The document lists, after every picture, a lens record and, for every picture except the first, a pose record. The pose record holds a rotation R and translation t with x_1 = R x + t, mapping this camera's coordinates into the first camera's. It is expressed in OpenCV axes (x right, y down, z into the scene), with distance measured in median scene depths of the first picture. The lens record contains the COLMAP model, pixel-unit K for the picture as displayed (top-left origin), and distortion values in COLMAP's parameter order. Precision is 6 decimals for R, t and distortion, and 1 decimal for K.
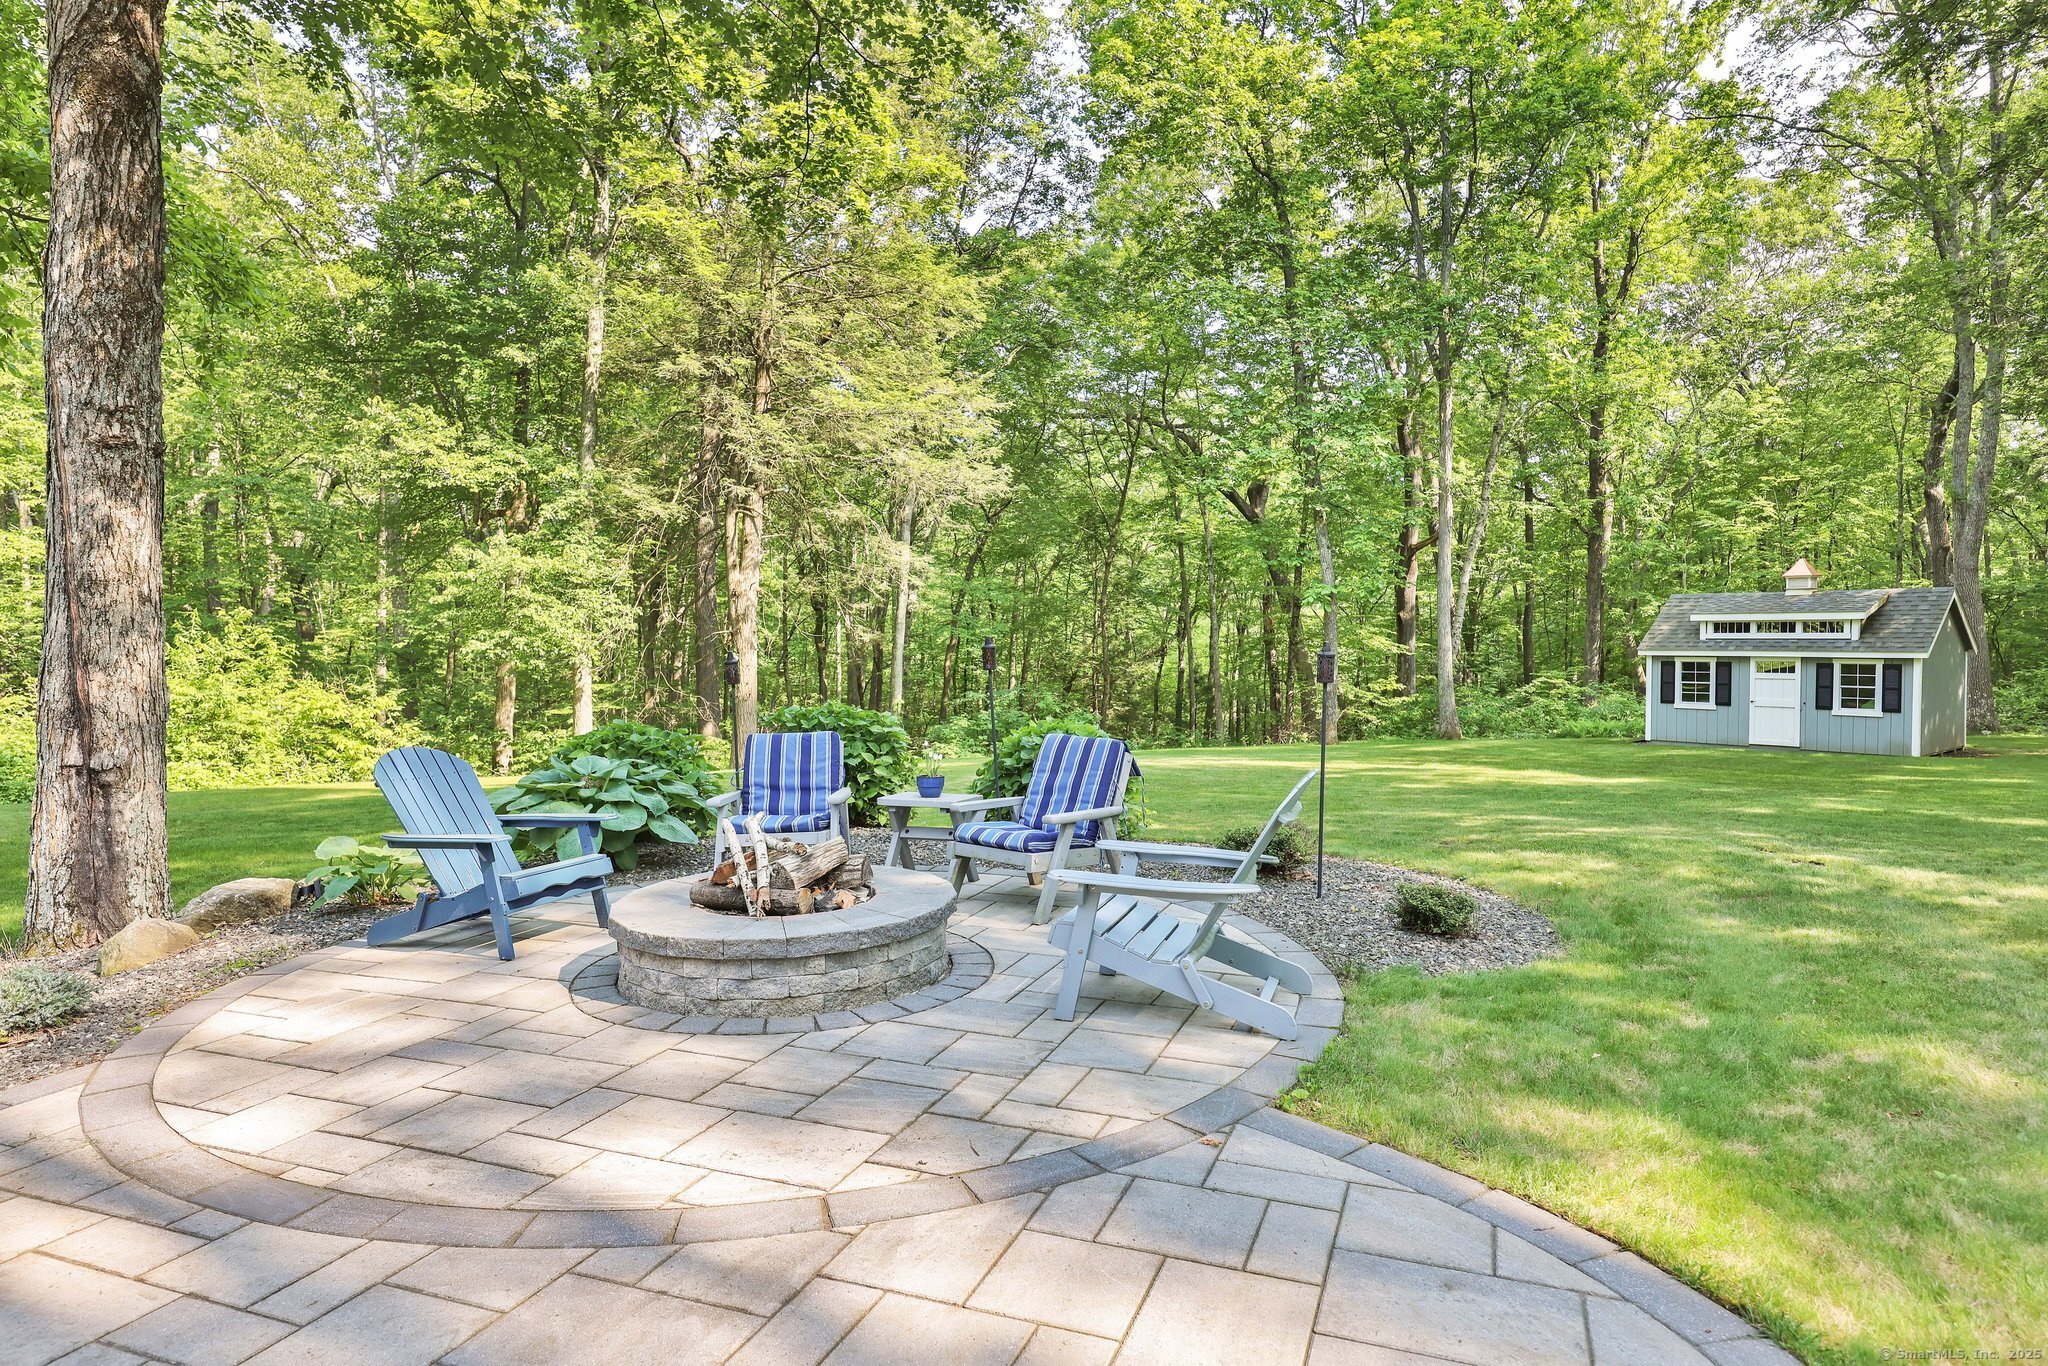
lens RADIAL K [[1144.9, 0, 1024.0], [0, 1144.9, 683.0], [0, 0, 1]] dist [-0.006569, -0.000334]
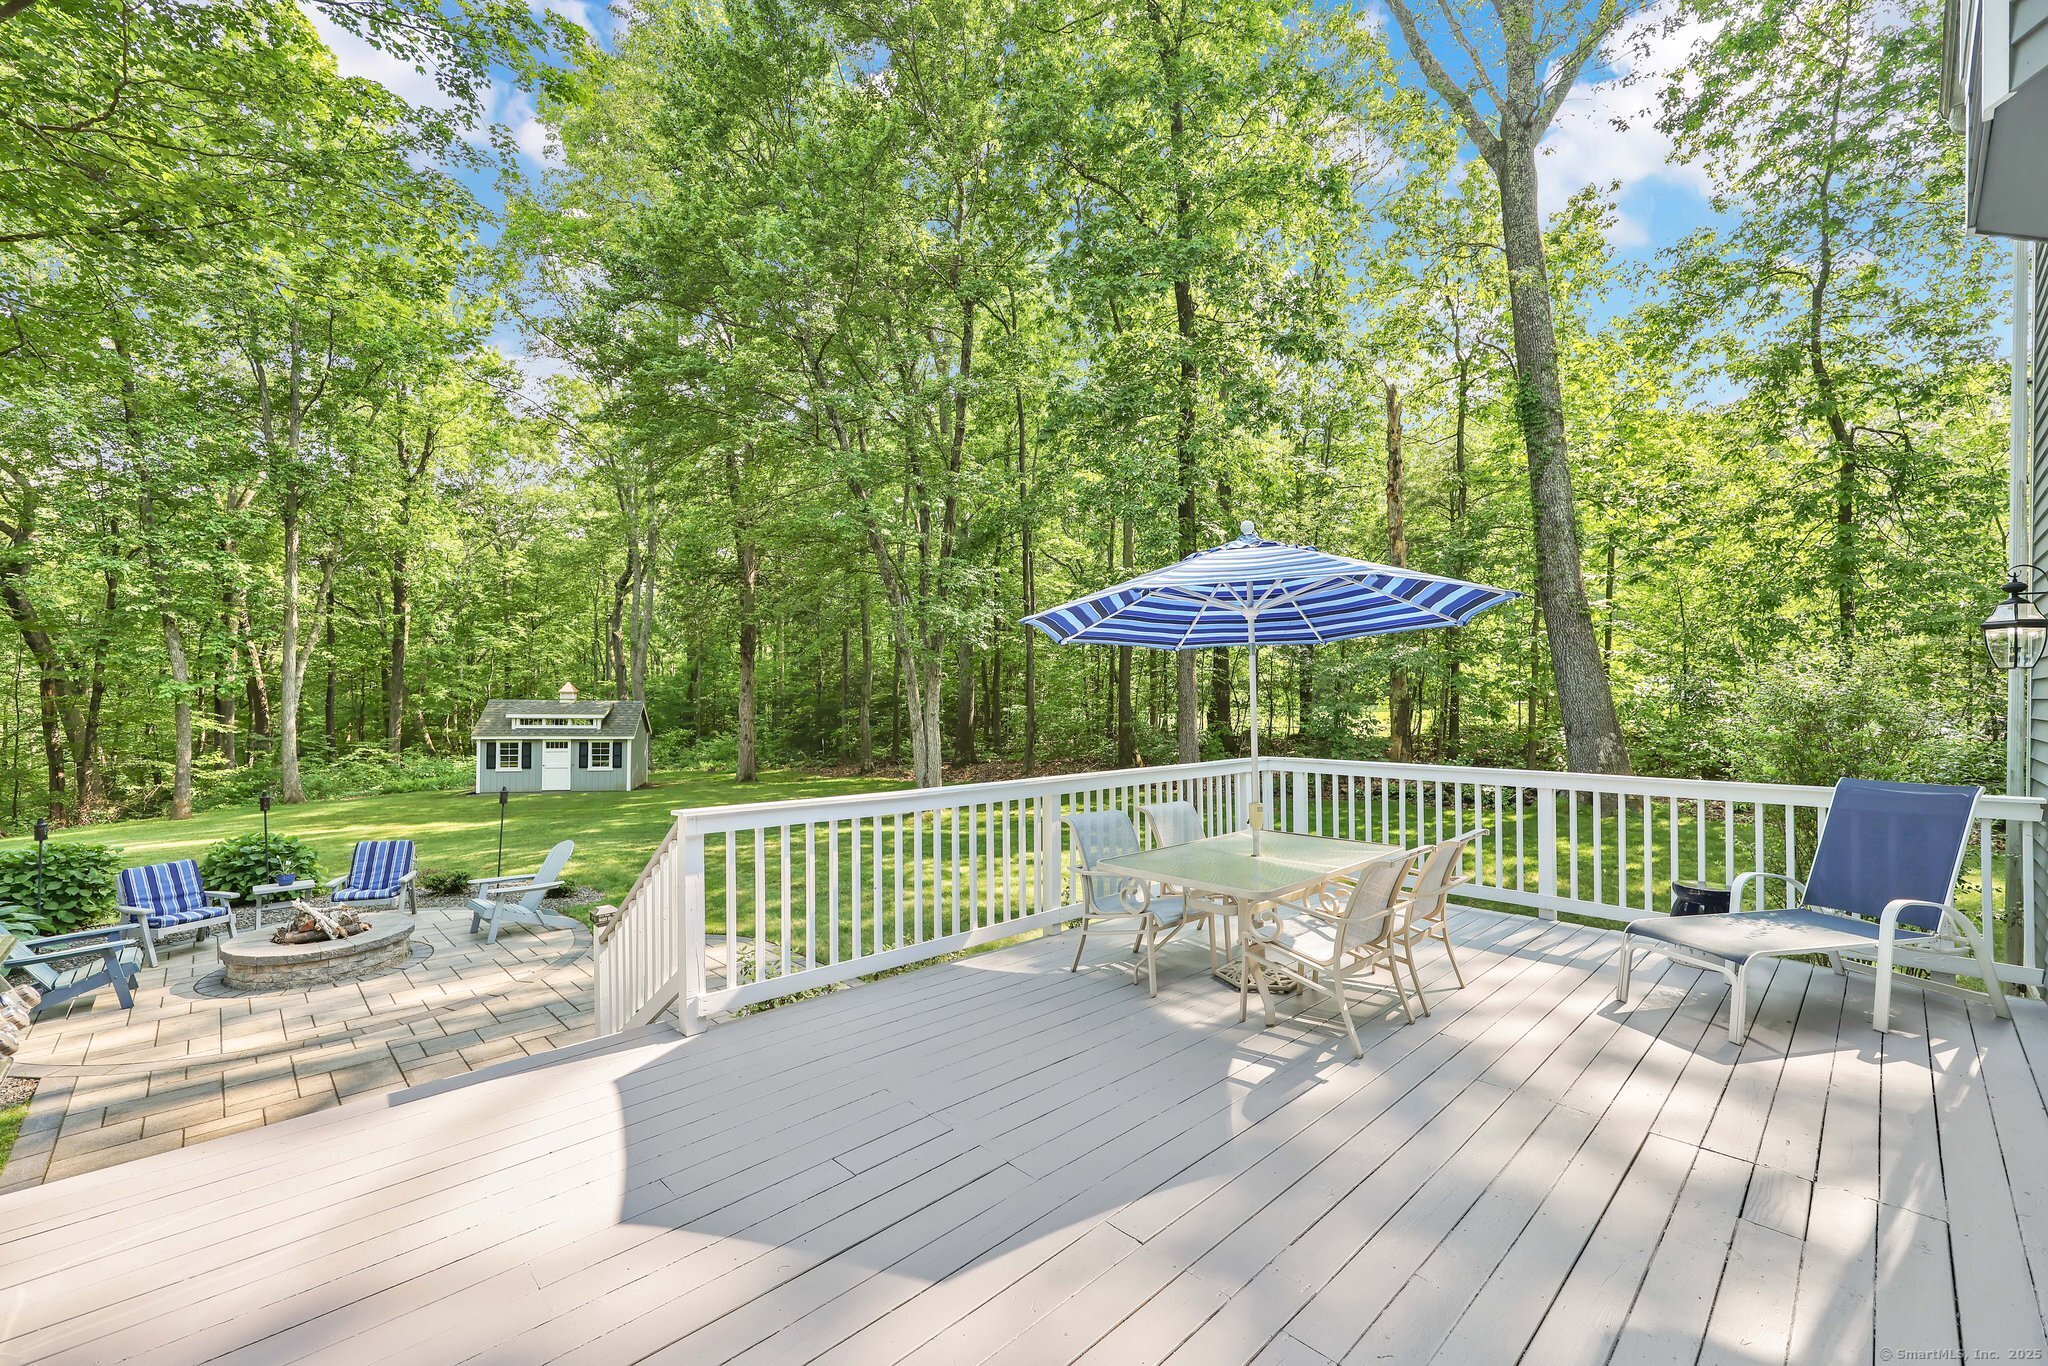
lens RADIAL K [[875.3, 0, 1024.0], [0, 875.3, 683.0], [0, 0, 1]] dist [-0.014493, 0.000007]
pose [[0.417416, 0.016555, 0.908565, -0.235535], [0.031141, 0.998986, -0.032509, -0.039978], [-0.908182, 0.041863, 0.416477, -0.189393]]
